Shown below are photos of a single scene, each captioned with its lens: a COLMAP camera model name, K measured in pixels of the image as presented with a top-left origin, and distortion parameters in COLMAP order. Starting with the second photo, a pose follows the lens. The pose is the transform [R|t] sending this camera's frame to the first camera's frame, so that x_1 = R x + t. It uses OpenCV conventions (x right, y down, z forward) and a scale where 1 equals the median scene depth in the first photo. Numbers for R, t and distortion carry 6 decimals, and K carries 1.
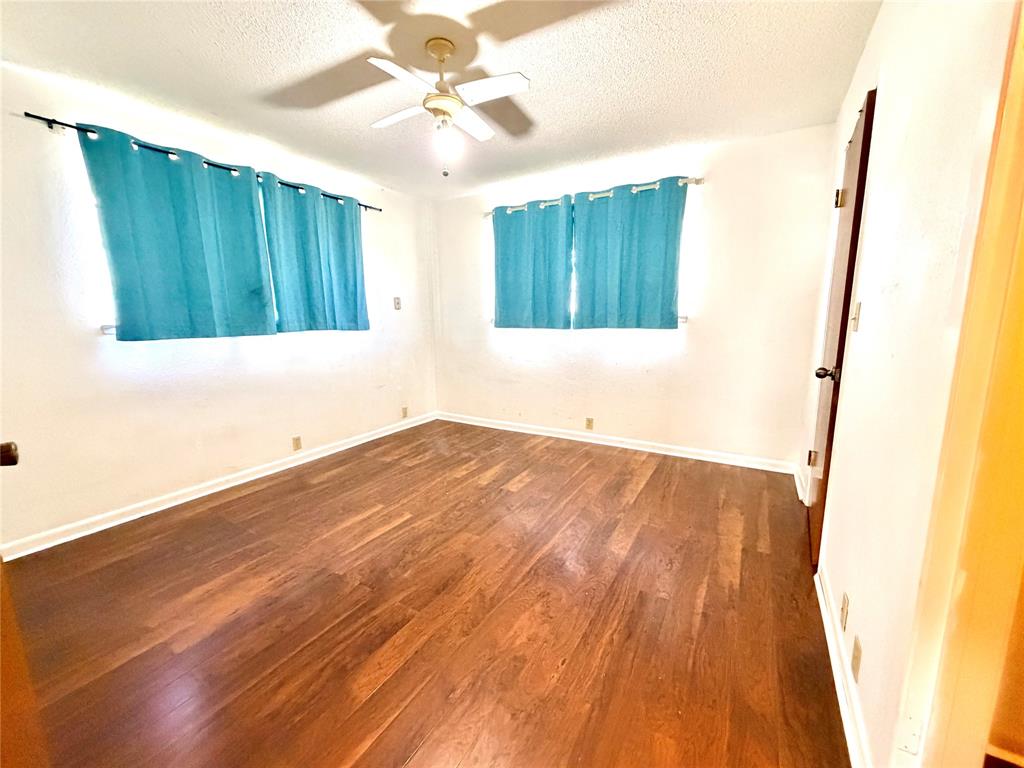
lens RADIAL K [[408.0, 0, 508.8], [0, 408.0, 385.4], [0, 0, 1]] dist [0.001979, 0.000559]
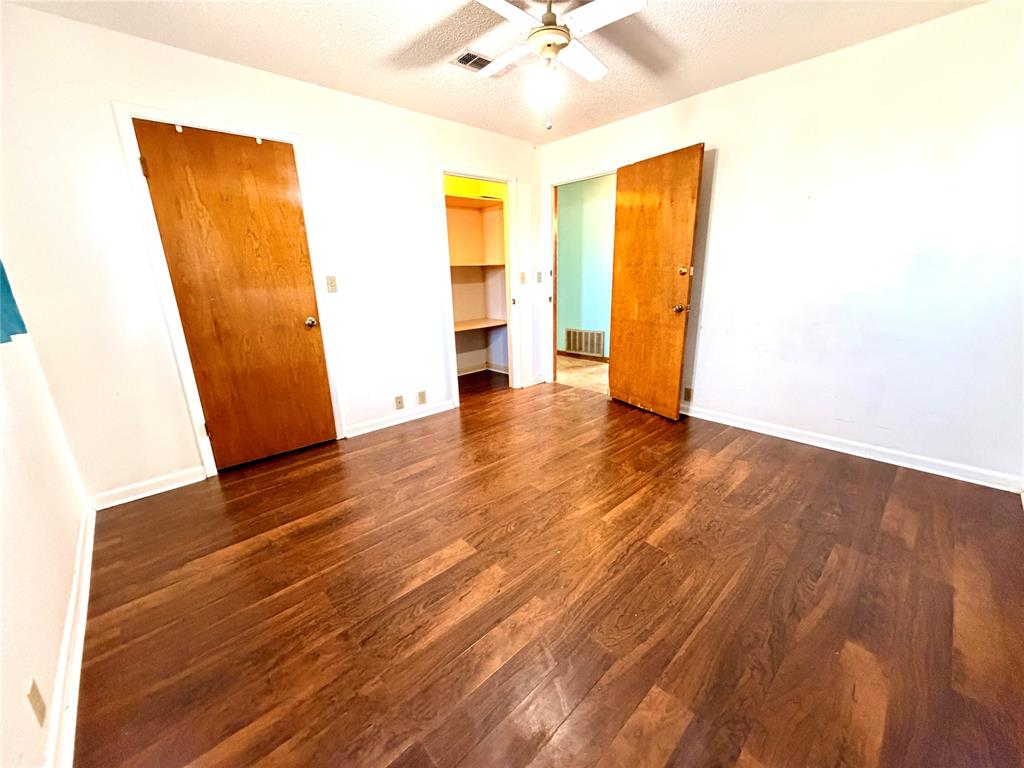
lens RADIAL K [[408.0, 0, 508.8], [0, 408.0, 385.4], [0, 0, 1]] dist [0.001979, 0.000559]
pose [[-0.962371, -0.035681, 0.269385, -0.258296], [0.083031, 0.905317, 0.416541, -0.278449], [-0.258741, 0.423234, -0.868289, 1.583741]]
